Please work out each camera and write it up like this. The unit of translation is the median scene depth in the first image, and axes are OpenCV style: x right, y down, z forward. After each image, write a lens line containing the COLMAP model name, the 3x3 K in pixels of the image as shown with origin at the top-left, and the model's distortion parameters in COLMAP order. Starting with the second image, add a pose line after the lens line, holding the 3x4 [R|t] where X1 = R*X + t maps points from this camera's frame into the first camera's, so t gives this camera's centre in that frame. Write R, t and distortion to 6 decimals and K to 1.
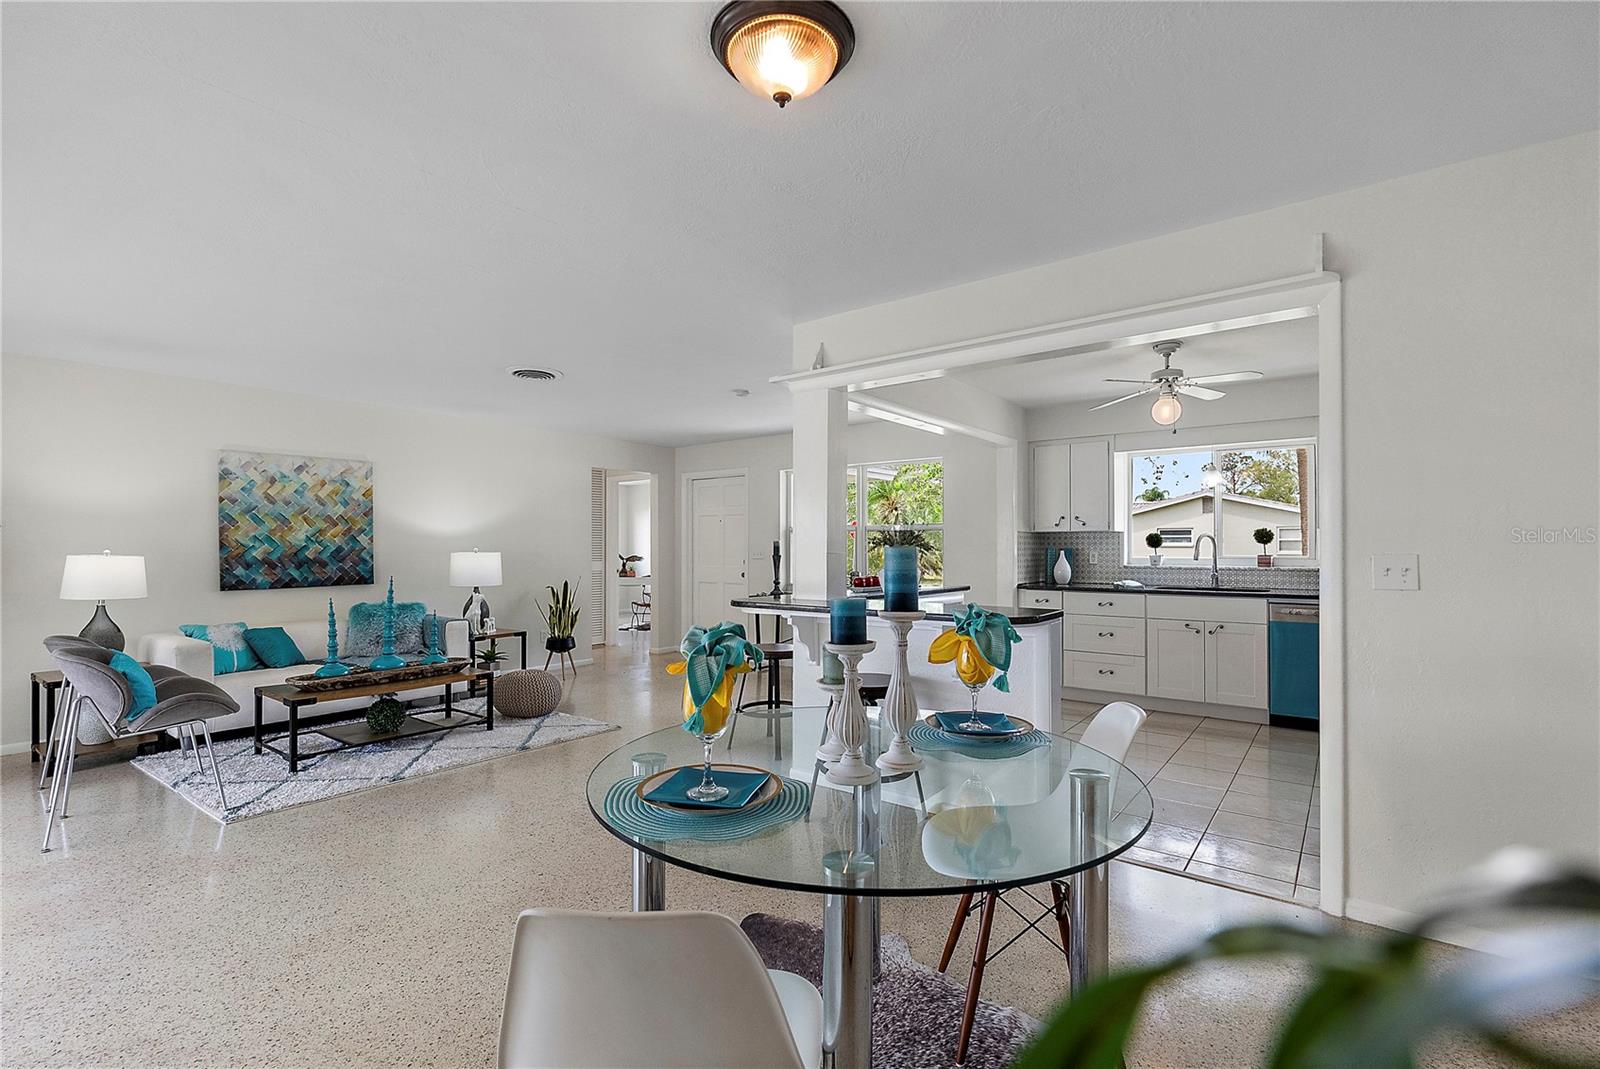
lens RADIAL K [[720.5, 0, 801.0], [0, 720.5, 542.4], [0, 0, 1]] dist [-0.003997, -0.000060]
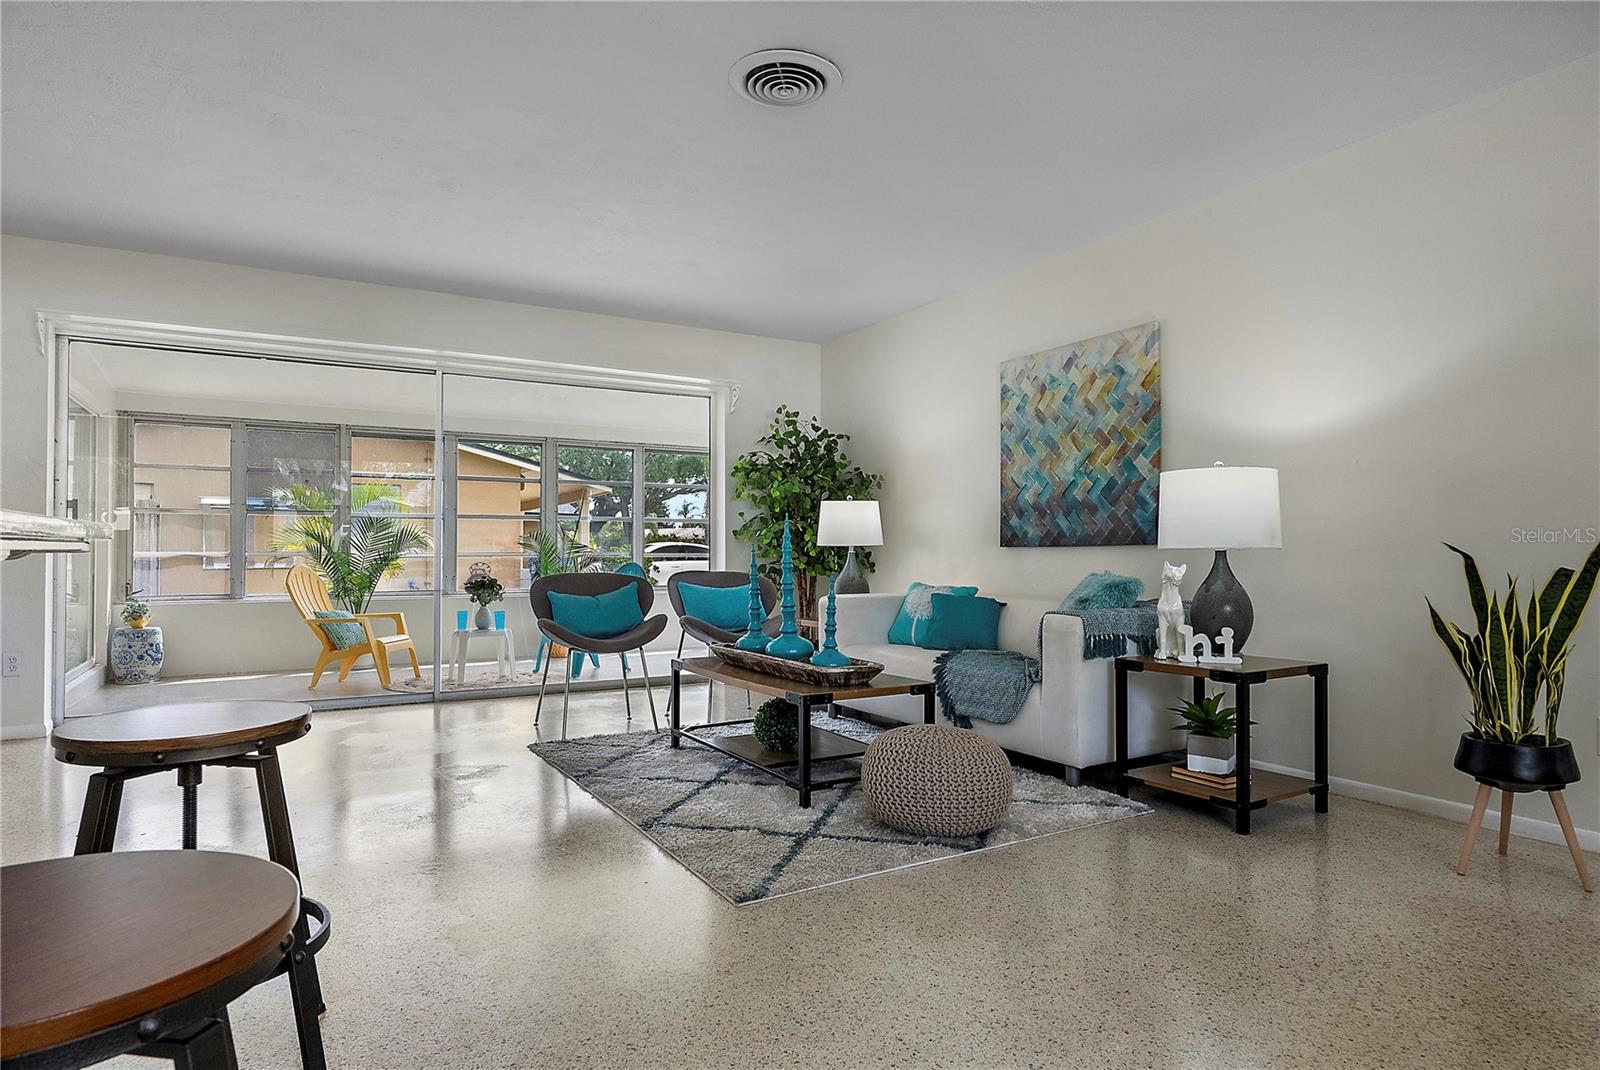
lens RADIAL K [[914.6, 0, 794.3], [0, 914.6, 531.5], [0, 0, 1]] dist [0.003614, 0.001357]
pose [[-0.386427, -0.018542, -0.922134, 0.160053], [0.006191, 0.999723, -0.022696, 0.067062], [0.922299, -0.014480, -0.386205, 1.090792]]
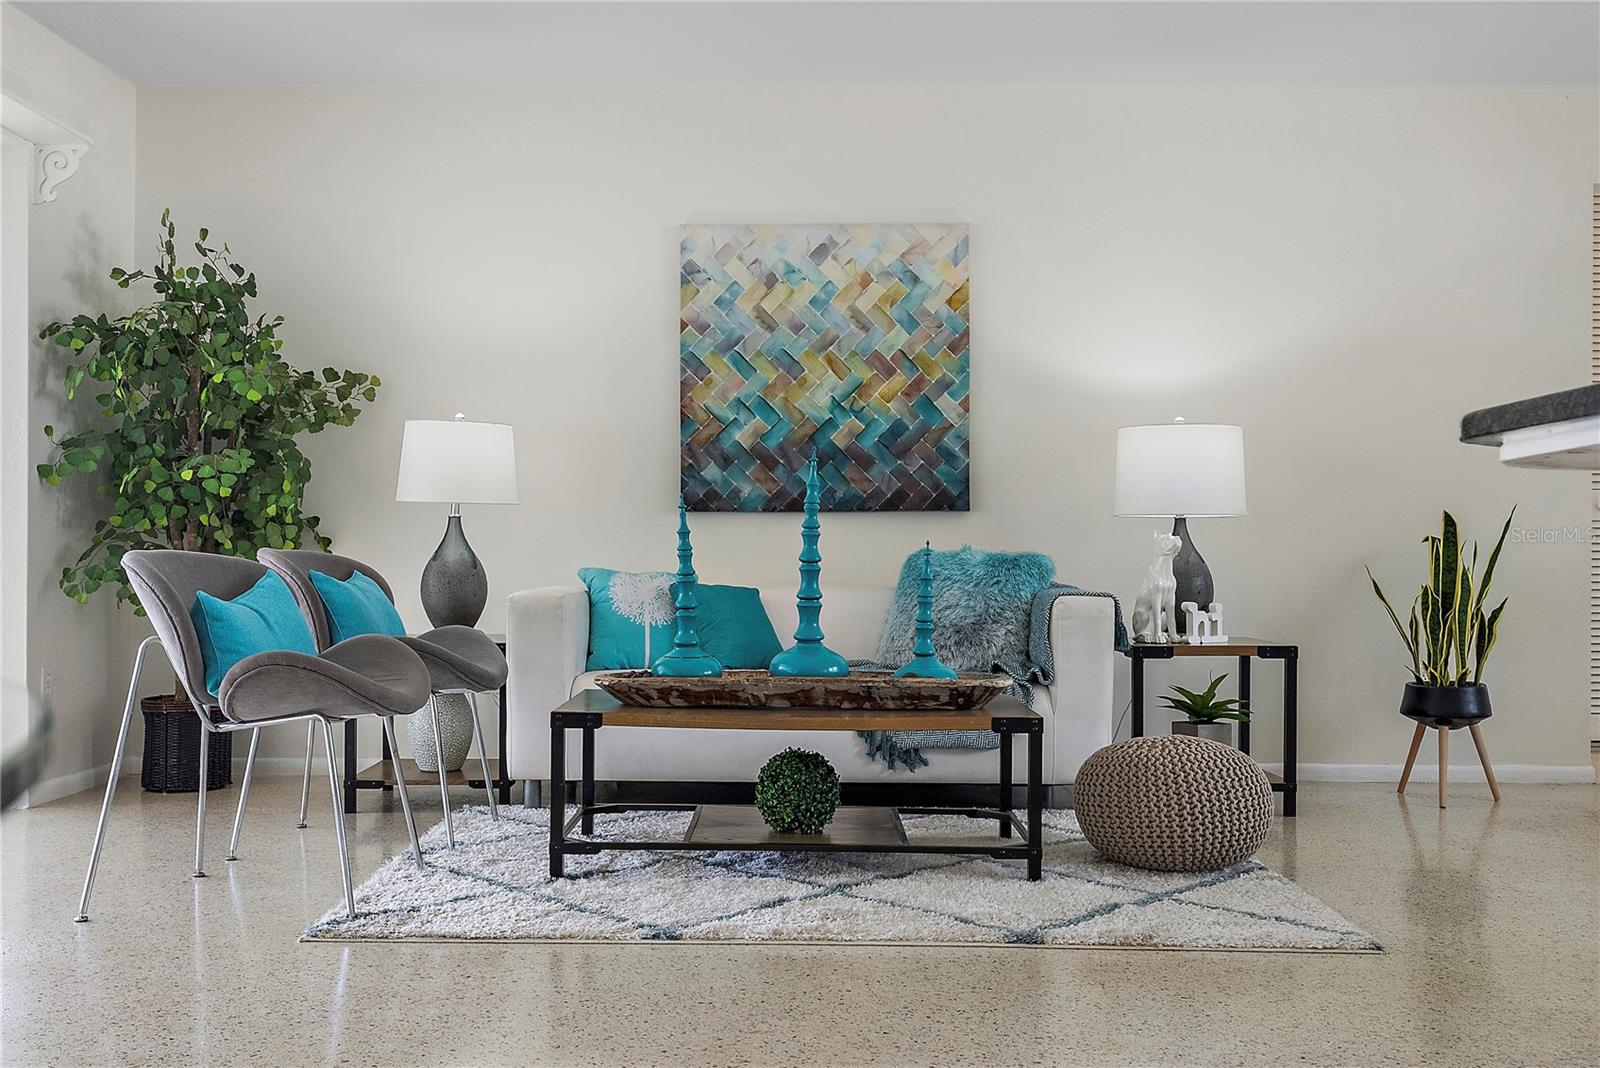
lens RADIAL K [[1638.6, 0, 799.9], [0, 1638.6, 536.1], [0, 0, 1]] dist [0.009831, 0.000000]
pose [[0.598522, -0.000924, -0.801106, 0.129120], [-0.001140, 0.999997, -0.002005, 0.080632], [0.801105, 0.002114, 0.598520, 0.367173]]
